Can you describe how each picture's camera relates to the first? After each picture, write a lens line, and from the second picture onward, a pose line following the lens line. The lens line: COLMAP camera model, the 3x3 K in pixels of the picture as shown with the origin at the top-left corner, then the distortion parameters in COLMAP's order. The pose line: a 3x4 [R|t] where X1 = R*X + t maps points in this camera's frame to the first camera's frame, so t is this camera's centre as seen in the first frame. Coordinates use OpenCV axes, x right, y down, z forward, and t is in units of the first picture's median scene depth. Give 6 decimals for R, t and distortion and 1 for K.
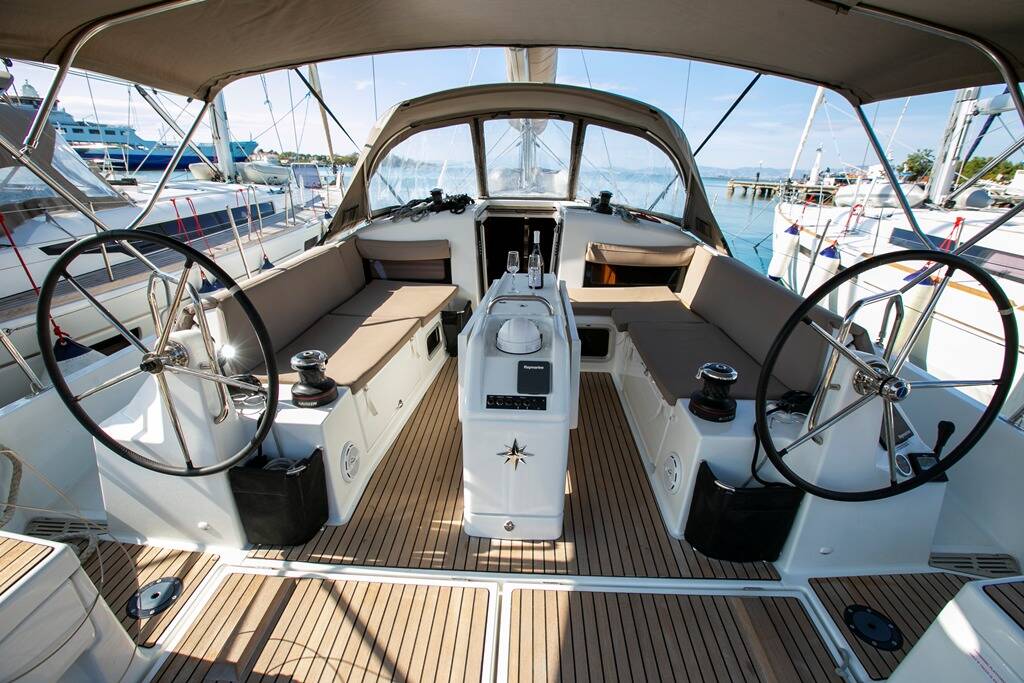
lens RADIAL K [[463.2, 0, 512.0], [0, 463.2, 341.5], [0, 0, 1]] dist [-0.045865, 0.016409]
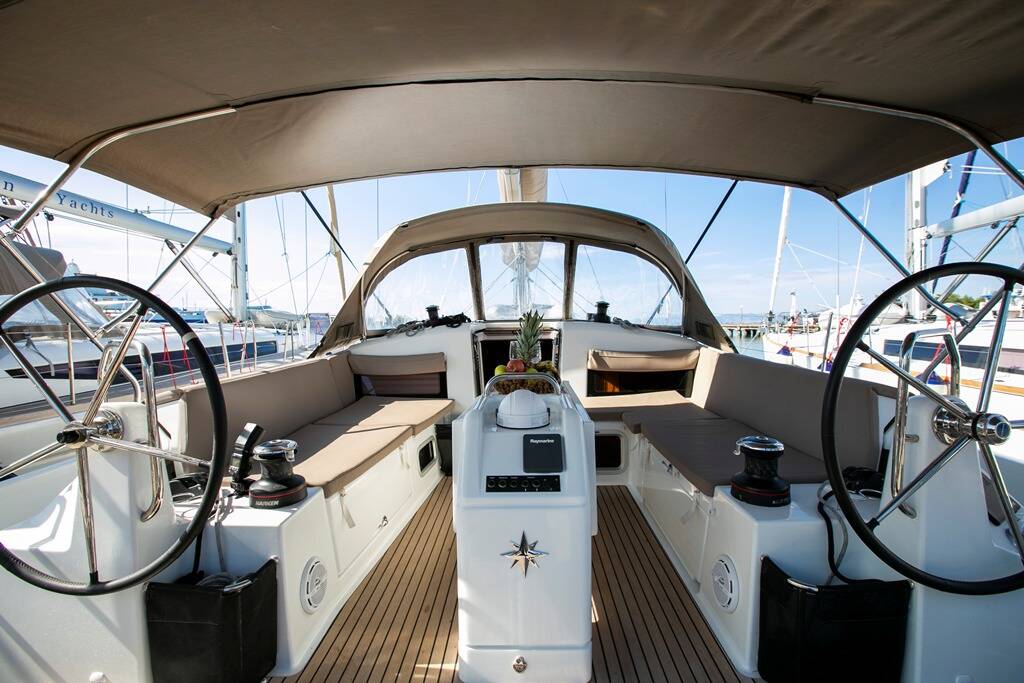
lens RADIAL K [[463.2, 0, 512.0], [0, 463.2, 341.5], [0, 0, 1]] dist [-0.045865, 0.016409]
pose [[0.999418, -0.032801, 0.009372, -0.006045], [0.034078, 0.947338, -0.318416, 0.101726], [0.001566, 0.318550, 0.947905, 0.105026]]
